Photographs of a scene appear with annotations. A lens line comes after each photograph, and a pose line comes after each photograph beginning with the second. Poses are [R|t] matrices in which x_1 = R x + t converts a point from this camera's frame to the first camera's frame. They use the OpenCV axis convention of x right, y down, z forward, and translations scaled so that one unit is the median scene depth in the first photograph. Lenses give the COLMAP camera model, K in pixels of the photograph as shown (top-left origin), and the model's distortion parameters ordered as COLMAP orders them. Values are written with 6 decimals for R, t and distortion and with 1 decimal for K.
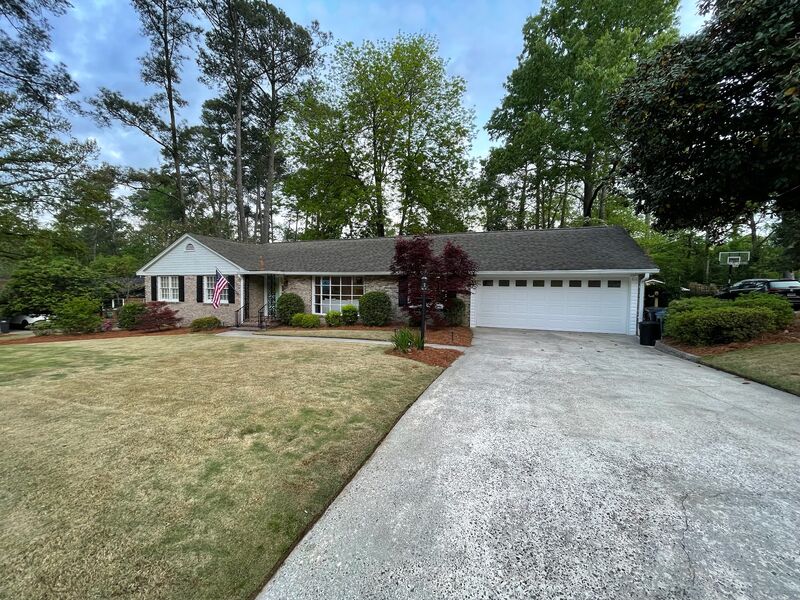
lens RADIAL K [[319.1, 0, 403.2], [0, 319.1, 304.5], [0, 0, 1]] dist [-0.003054, -0.001734]
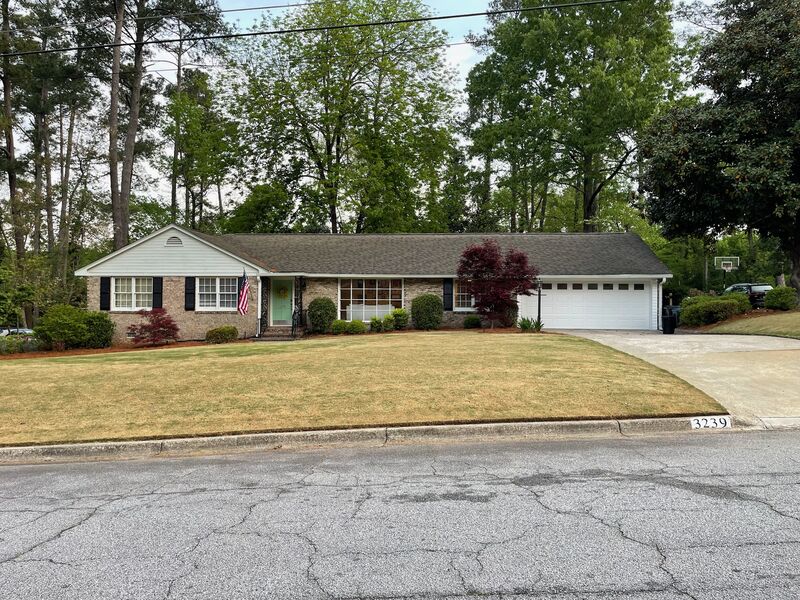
lens RADIAL K [[600.8, 0, 398.6], [0, 600.8, 297.9], [0, 0, 1]] dist [0.001982, -0.003284]
pose [[0.959314, -0.003301, 0.282323, -0.615575], [0.019332, 0.998353, -0.054013, 0.059236], [-0.281679, 0.057273, 0.957798, -0.655377]]
